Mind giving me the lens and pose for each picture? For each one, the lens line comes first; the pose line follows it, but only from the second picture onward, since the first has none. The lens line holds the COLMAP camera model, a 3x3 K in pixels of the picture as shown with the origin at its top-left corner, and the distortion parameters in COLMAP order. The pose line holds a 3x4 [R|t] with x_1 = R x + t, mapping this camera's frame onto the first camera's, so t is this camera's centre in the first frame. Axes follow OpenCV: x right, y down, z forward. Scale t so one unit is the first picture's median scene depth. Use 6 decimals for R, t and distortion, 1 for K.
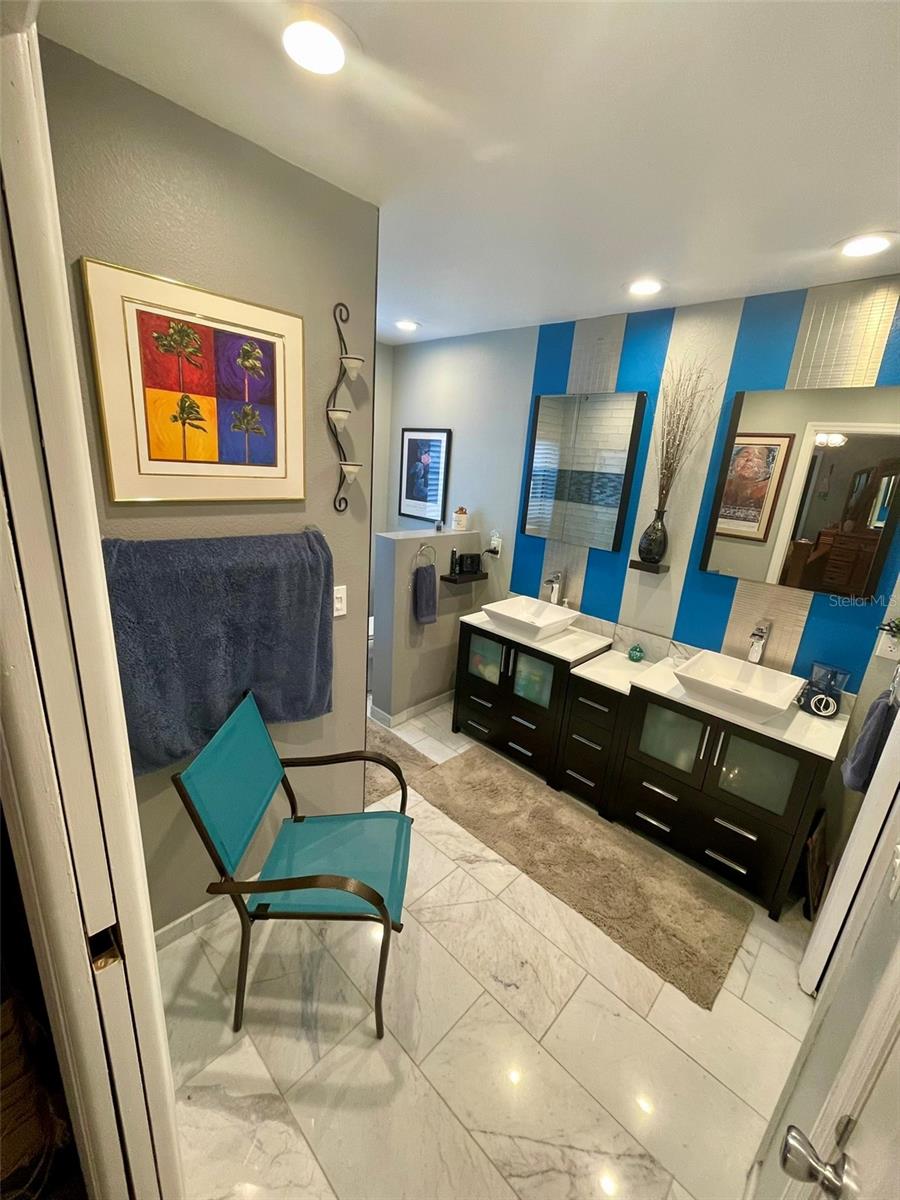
lens RADIAL K [[484.4, 0, 451.6], [0, 484.4, 599.6], [0, 0, 1]] dist [-0.000921, 0.000122]
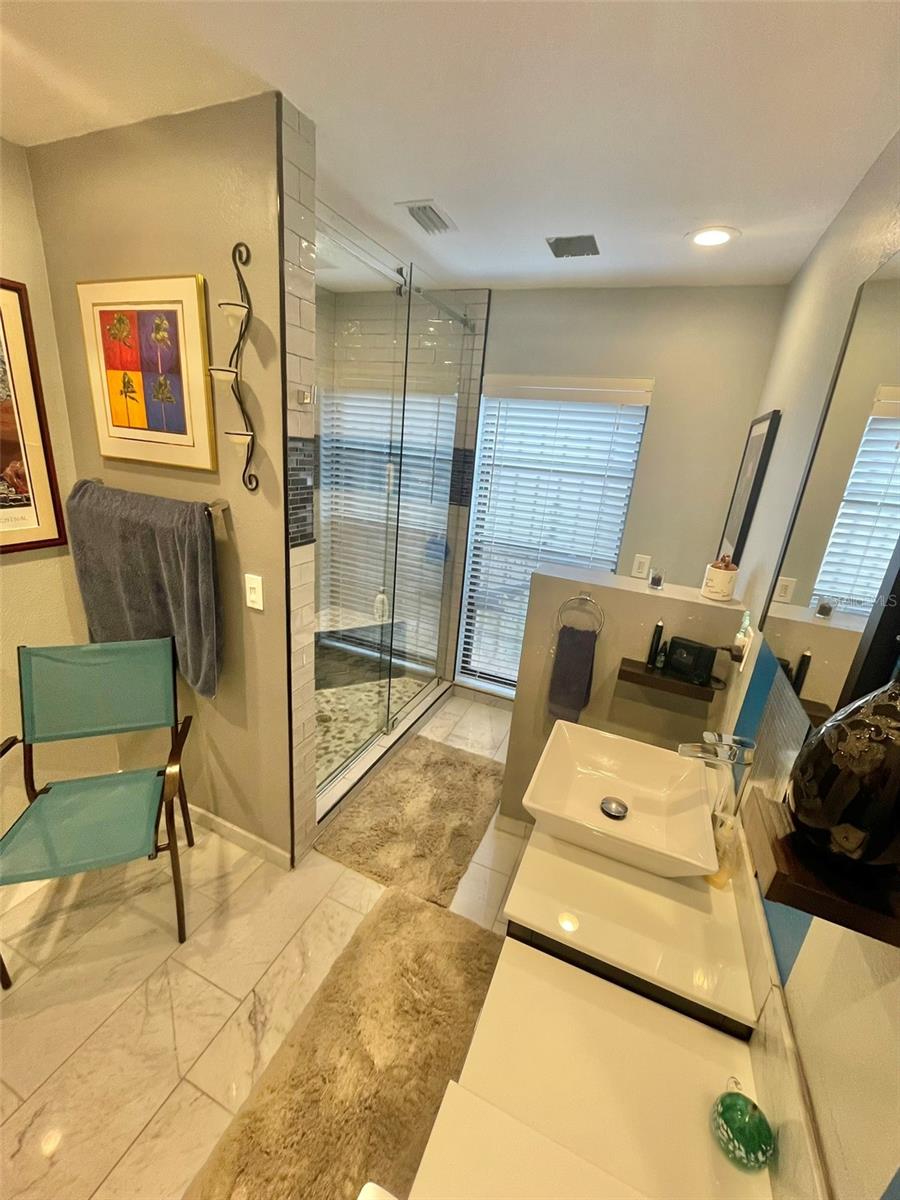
lens RADIAL K [[484.4, 0, 449.5], [0, 484.4, 601.5], [0, 0, 1]] dist [-0.000921, 0.000122]
pose [[0.356949, 0.248180, -0.900552, 0.843467], [-0.318141, 0.938725, 0.132599, -0.256034], [0.878279, 0.239171, 0.414033, 1.147375]]
